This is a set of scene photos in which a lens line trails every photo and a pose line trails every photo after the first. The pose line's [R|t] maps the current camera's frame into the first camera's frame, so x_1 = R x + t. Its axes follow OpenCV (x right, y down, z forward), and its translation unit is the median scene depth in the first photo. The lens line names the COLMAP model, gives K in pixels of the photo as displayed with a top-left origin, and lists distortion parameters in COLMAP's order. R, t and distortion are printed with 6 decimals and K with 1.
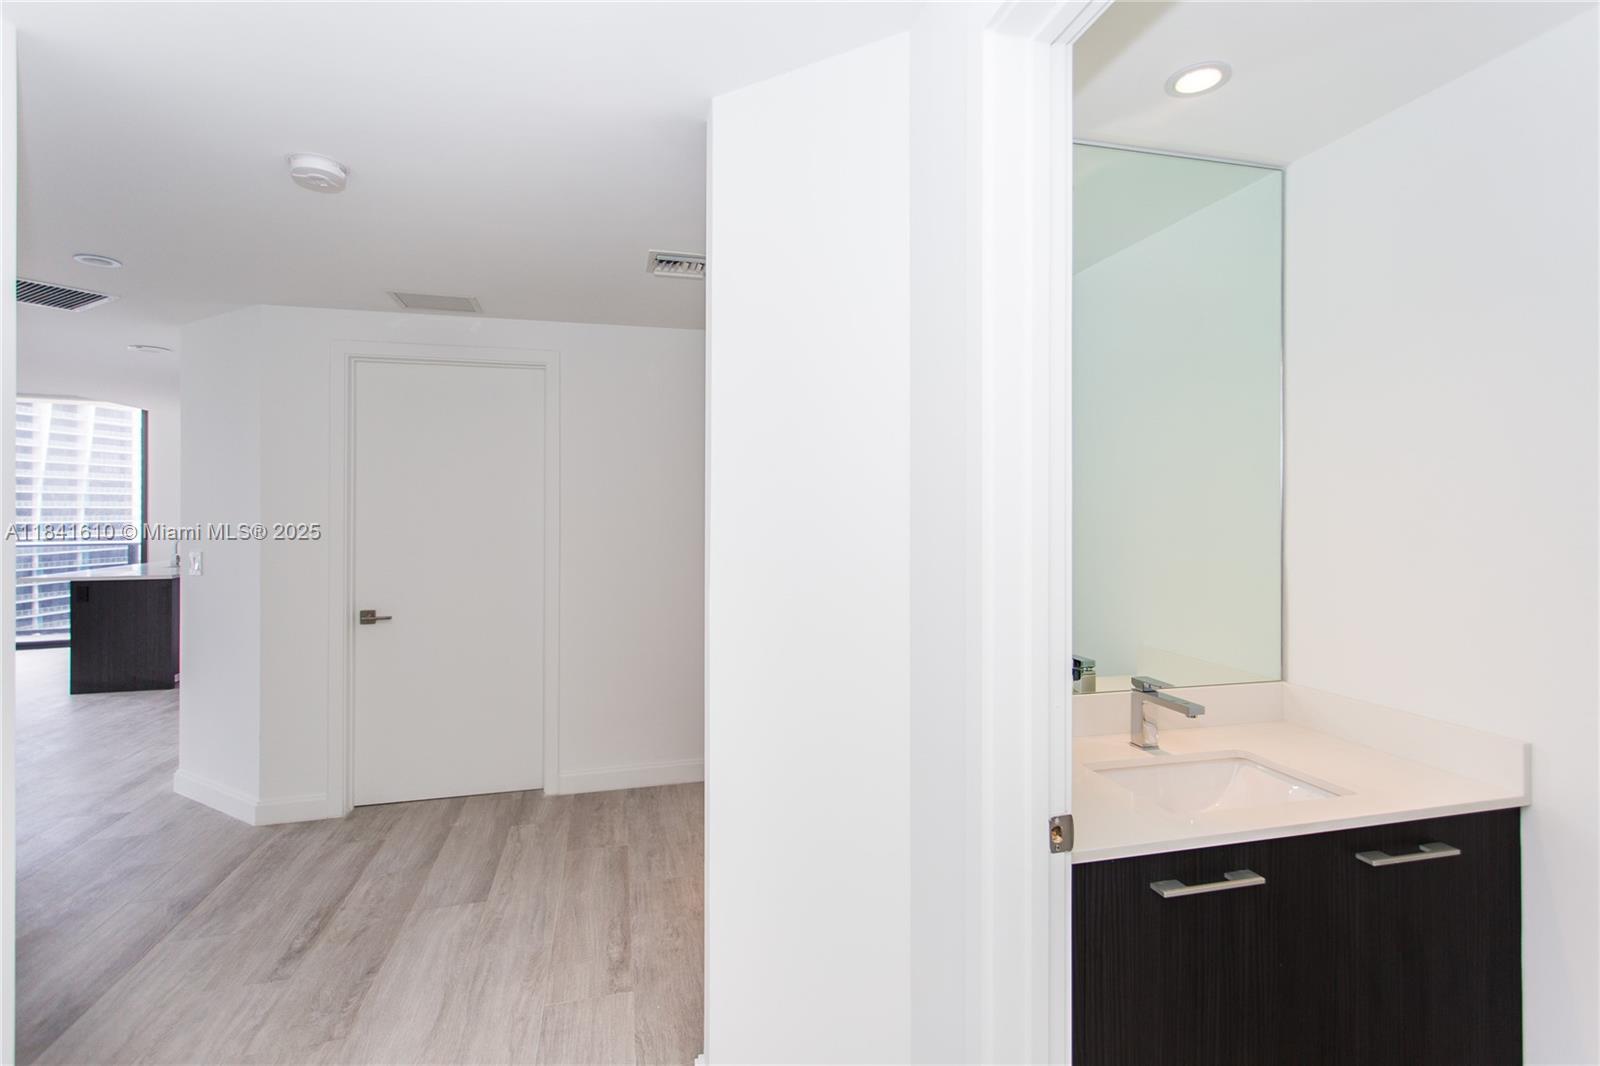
lens RADIAL K [[746.8, 0, 804.2], [0, 746.8, 511.5], [0, 0, 1]] dist [0.001093, 0.000415]
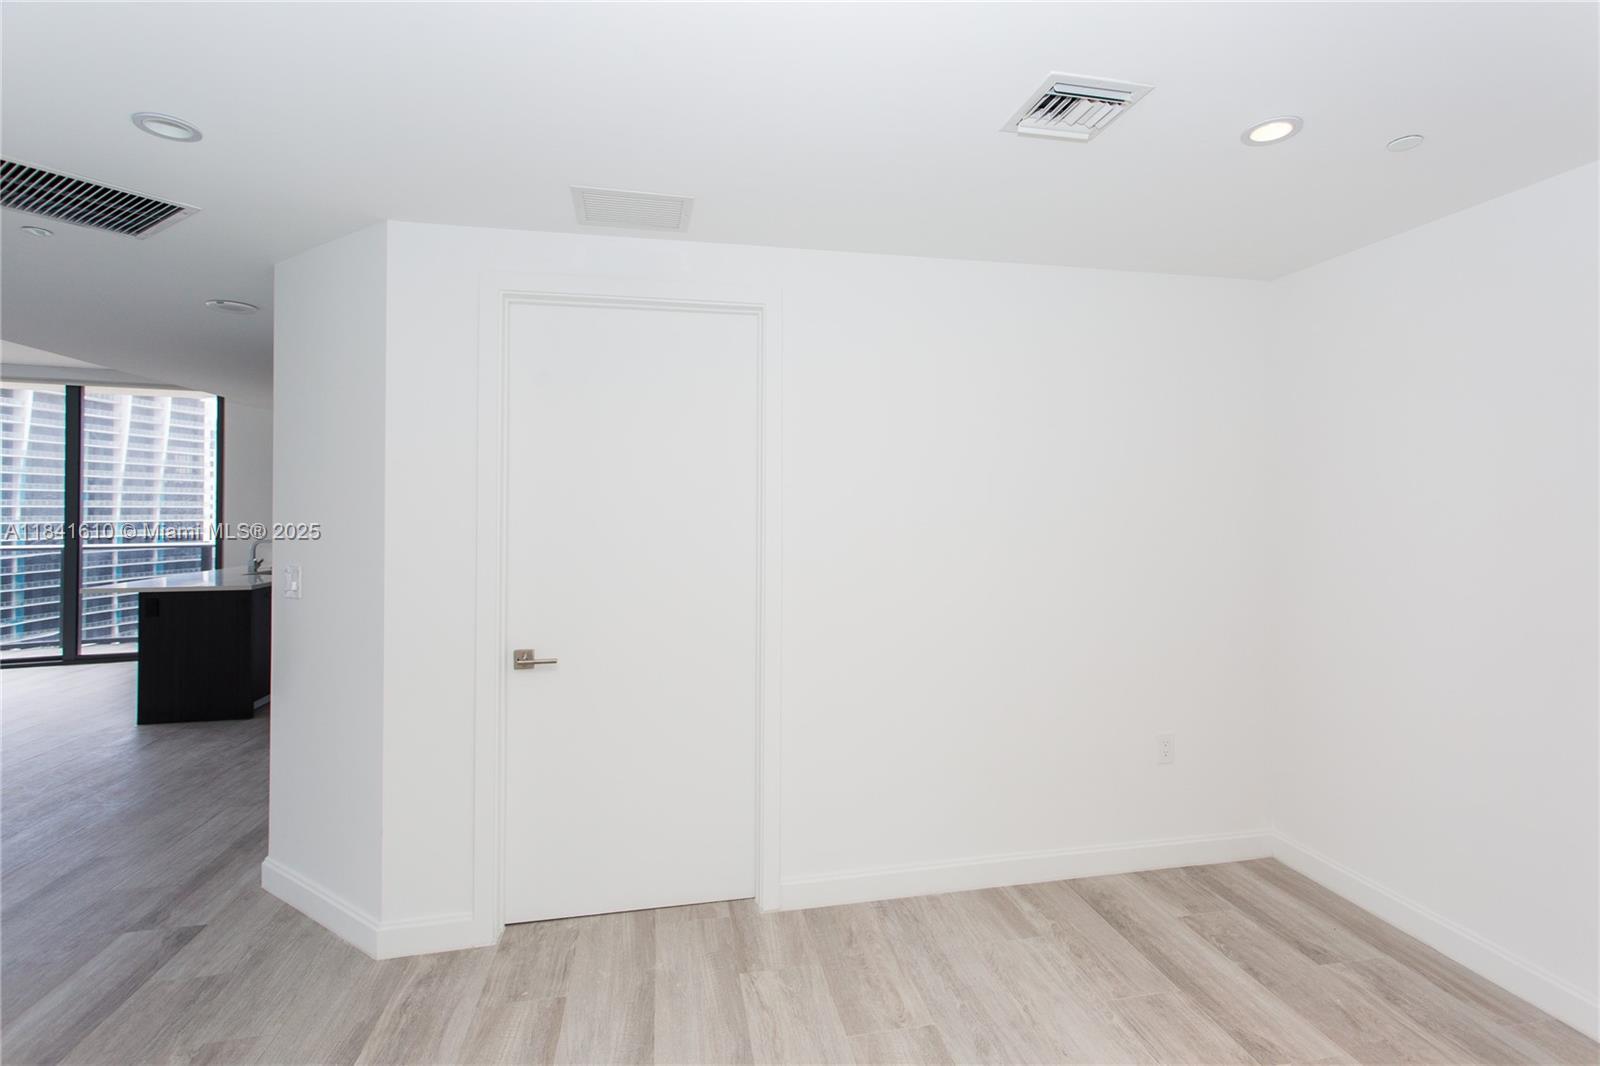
lens RADIAL K [[743.9, 0, 804.8], [0, 743.9, 508.2], [0, 0, 1]] dist [0.002149, 0.000444]
pose [[0.998572, 0.000629, -0.053422, -0.237215], [-0.000856, 0.999991, -0.004224, -0.001346], [0.053419, 0.004264, 0.998563, 0.257411]]
